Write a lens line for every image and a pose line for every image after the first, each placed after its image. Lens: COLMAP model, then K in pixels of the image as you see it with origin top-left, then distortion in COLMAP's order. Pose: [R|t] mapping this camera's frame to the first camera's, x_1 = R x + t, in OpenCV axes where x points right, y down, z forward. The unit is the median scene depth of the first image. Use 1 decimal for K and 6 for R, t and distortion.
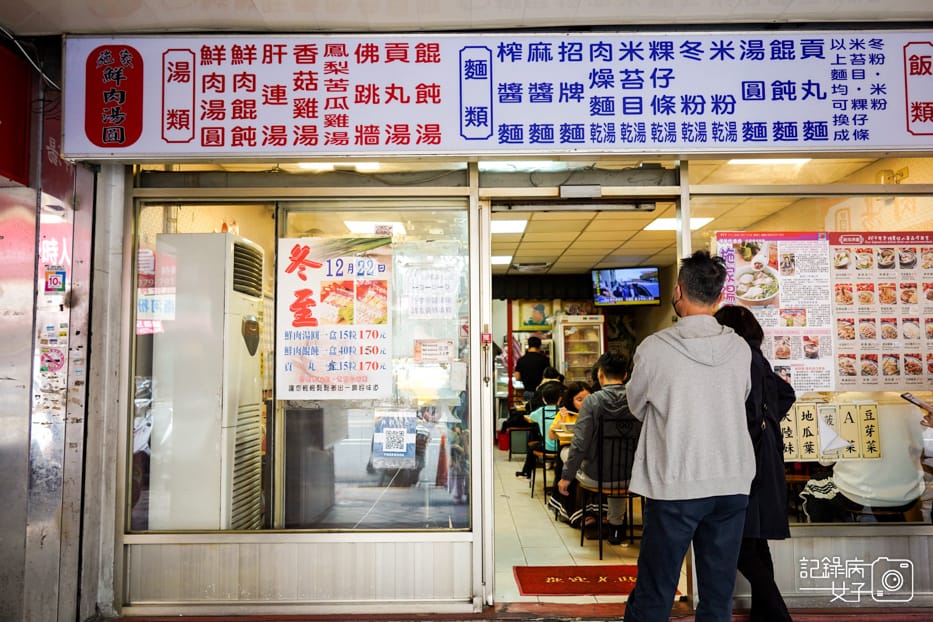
lens RADIAL K [[734.4, 0, 466.5], [0, 734.4, 311.0], [0, 0, 1]] dist [-0.017543, 0.018325]
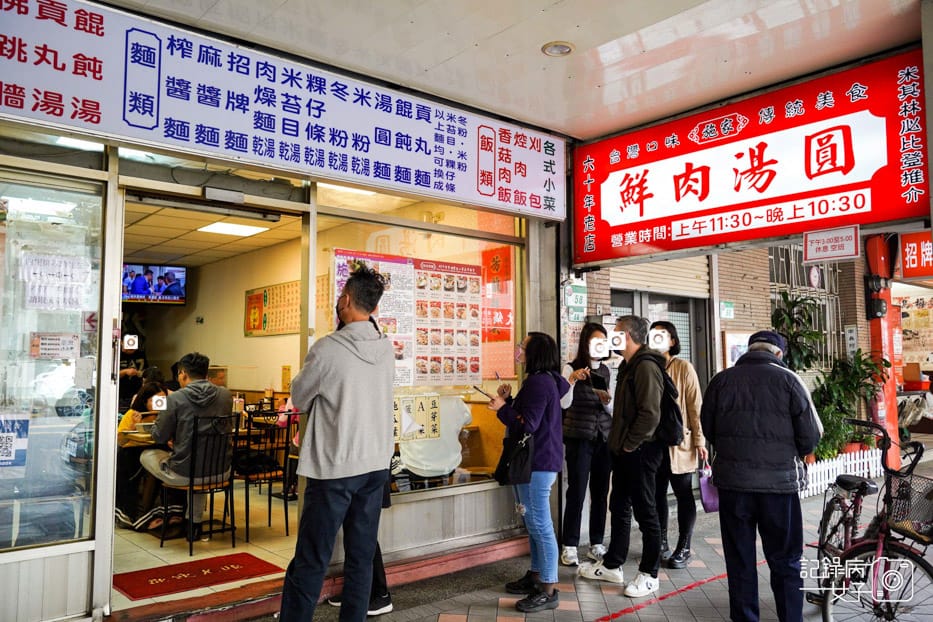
lens RADIAL K [[734.4, 0, 466.5], [0, 734.4, 311.0], [0, 0, 1]] dist [-0.017543, 0.018325]
pose [[0.760513, 0.055651, 0.646934, -0.267744], [-0.053347, 0.998307, -0.023164, 0.006444], [-0.647128, -0.016896, 0.762194, -0.015063]]
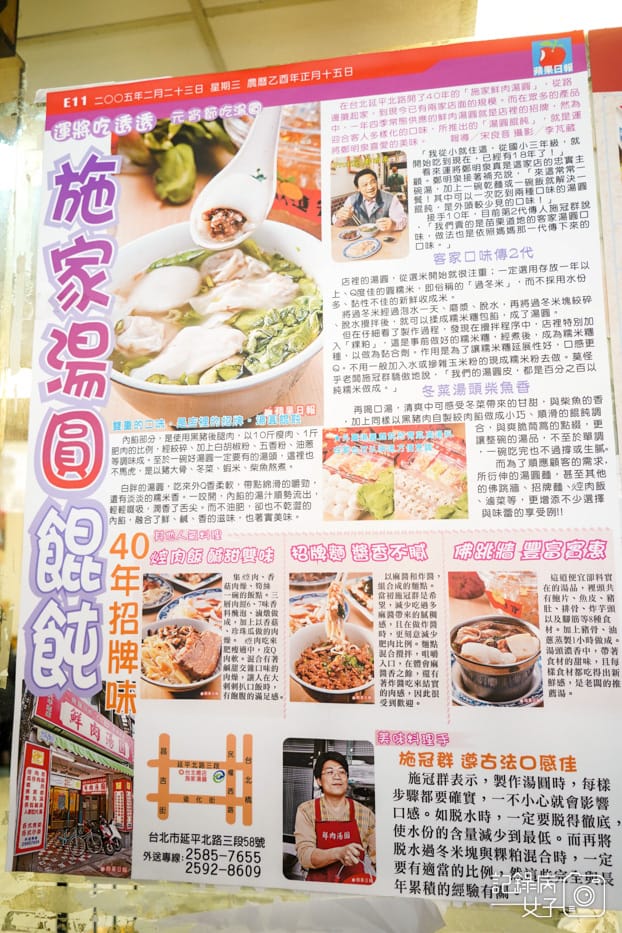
lens RADIAL K [[734.4, 0, 311.0], [0, 734.4, 466.5], [0, 0, 1]] dist [-0.017543, 0.018325]
pose [[0.984469, -0.023256, -0.174013, 0.501219], [0.008756, 0.996458, -0.083637, 0.025061], [0.175342, 0.080815, 0.981185, 0.890576]]
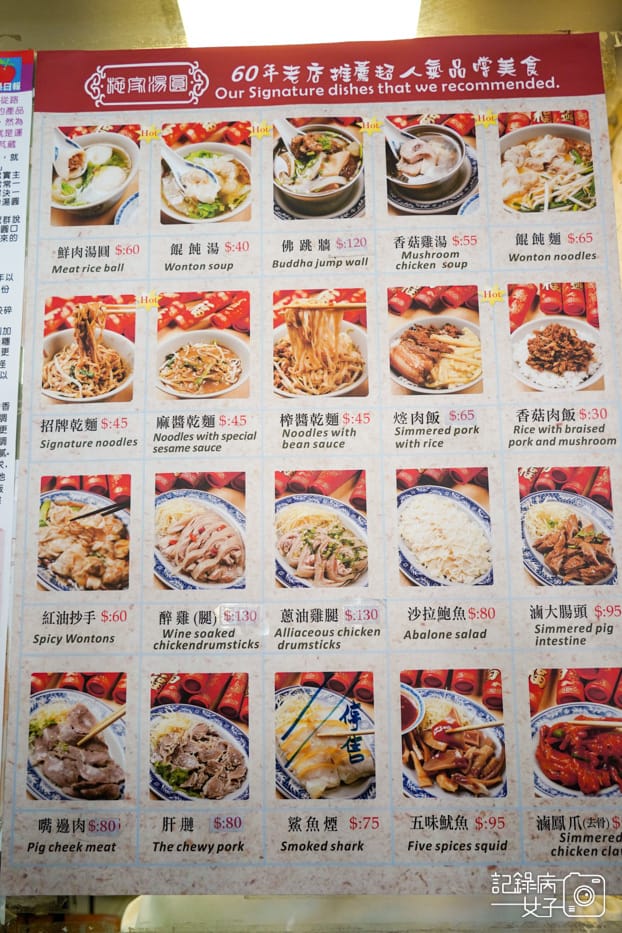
lens RADIAL K [[734.4, 0, 311.0], [0, 734.4, 466.5], [0, 0, 1]] dist [-0.017543, 0.018325]
pose [[0.999326, -0.011009, -0.035033, 0.636579], [0.008337, 0.997109, -0.075520, 0.024648], [0.035764, 0.075177, 0.996529, 0.894224]]
